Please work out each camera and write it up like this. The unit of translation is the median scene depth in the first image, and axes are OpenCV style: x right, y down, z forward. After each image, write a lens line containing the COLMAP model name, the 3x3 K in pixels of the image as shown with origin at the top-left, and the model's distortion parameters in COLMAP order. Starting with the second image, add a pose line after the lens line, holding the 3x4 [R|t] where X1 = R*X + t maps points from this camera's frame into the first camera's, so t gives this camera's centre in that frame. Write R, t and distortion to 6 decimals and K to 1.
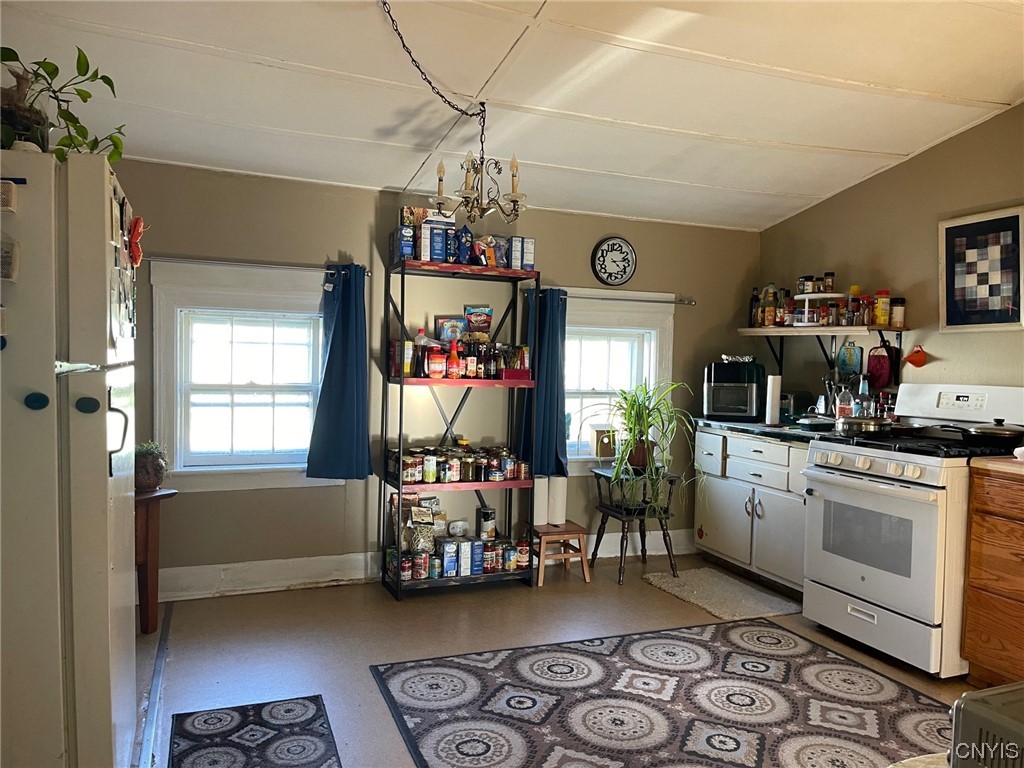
lens RADIAL K [[774.9, 0, 518.5], [0, 774.9, 389.1], [0, 0, 1]] dist [0.077281, -0.106322]
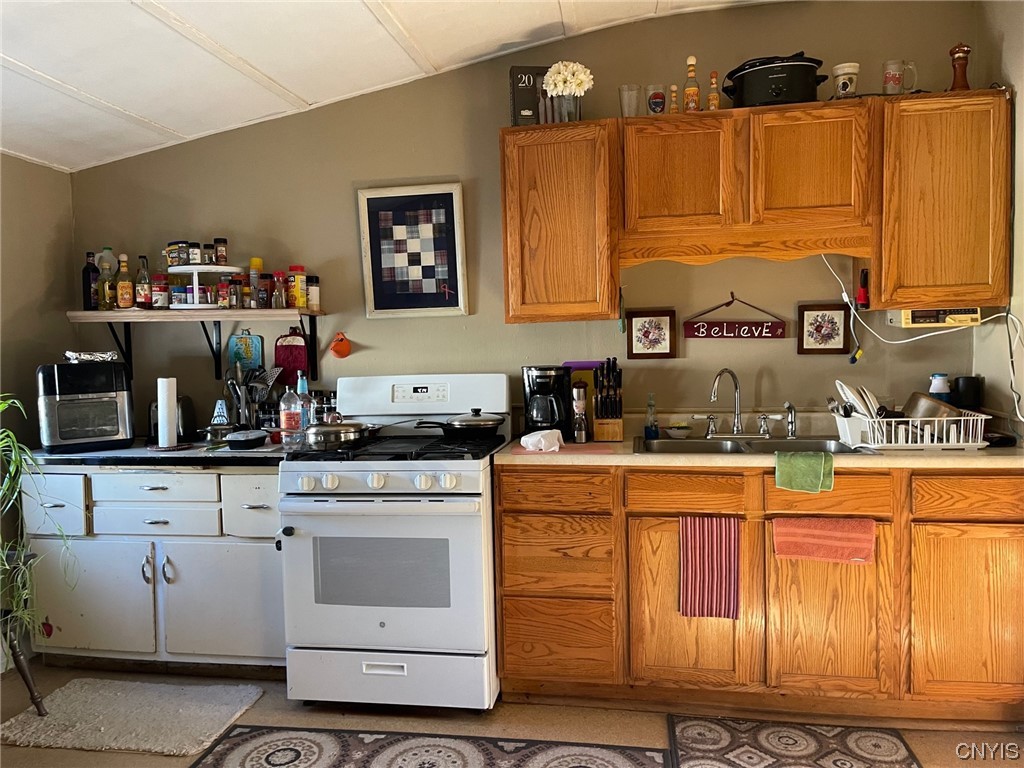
lens RADIAL K [[774.9, 0, 518.5], [0, 774.9, 389.1], [0, 0, 1]] dist [0.077281, -0.106322]
pose [[0.512770, -0.078872, 0.854895, -0.132484], [0.066908, 0.996414, 0.051797, -0.025833], [-0.855915, 0.030639, 0.516208, 0.408568]]
